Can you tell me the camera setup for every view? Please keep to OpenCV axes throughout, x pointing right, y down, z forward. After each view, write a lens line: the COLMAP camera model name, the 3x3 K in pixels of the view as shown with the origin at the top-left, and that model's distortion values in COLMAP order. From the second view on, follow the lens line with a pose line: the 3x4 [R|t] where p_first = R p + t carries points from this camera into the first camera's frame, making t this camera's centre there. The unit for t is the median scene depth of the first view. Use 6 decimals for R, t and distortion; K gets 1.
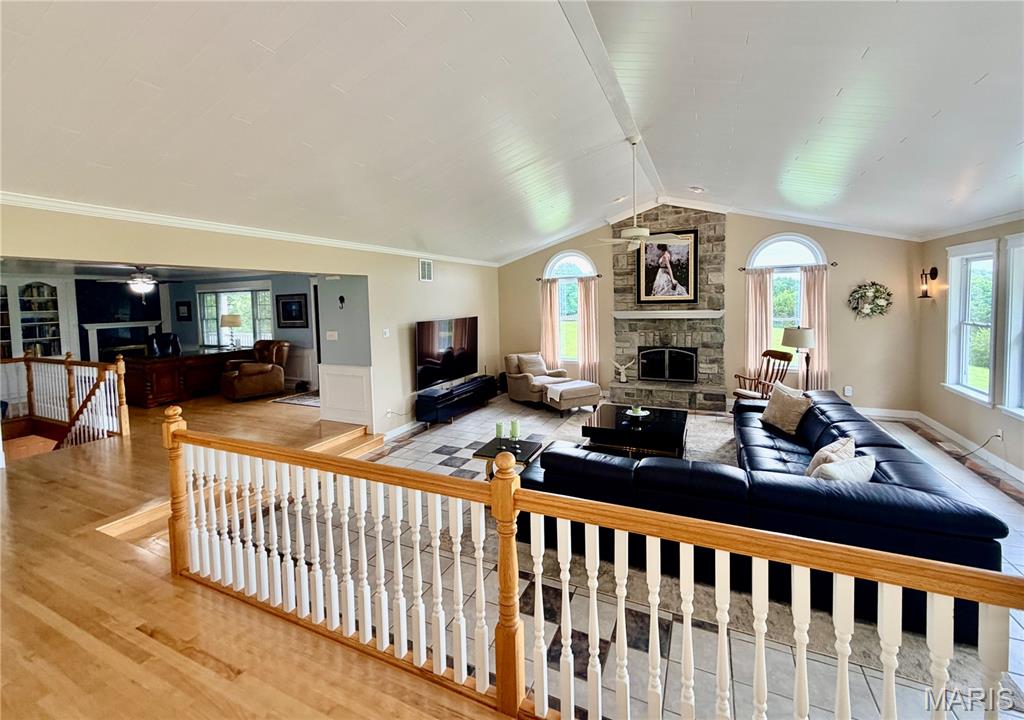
lens RADIAL K [[427.0, 0, 505.6], [0, 427.0, 323.5], [0, 0, 1]] dist [-0.000555, -0.000175]
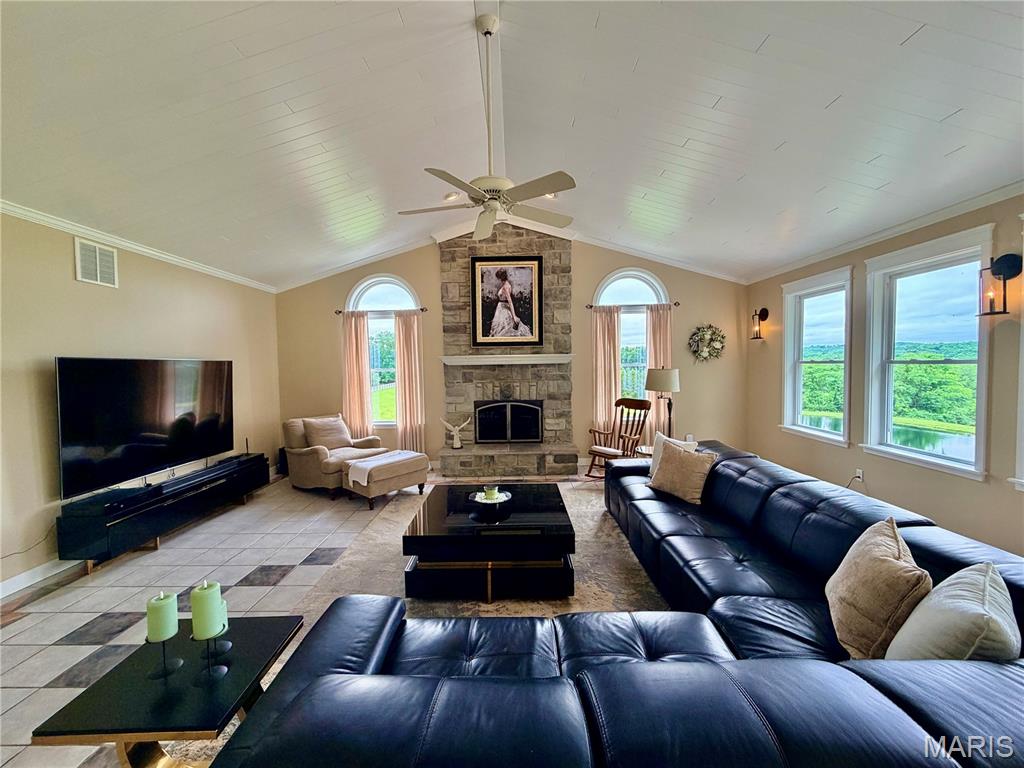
lens RADIAL K [[416.1, 0, 512.0], [0, 416.1, 384.0], [0, 0, 1]] dist [-0.000411, 0.000030]
pose [[0.906705, -0.010648, 0.421631, 0.054531], [0.017339, 0.999777, -0.012037, 0.035225], [-0.421409, 0.018225, 0.906688, 0.296740]]
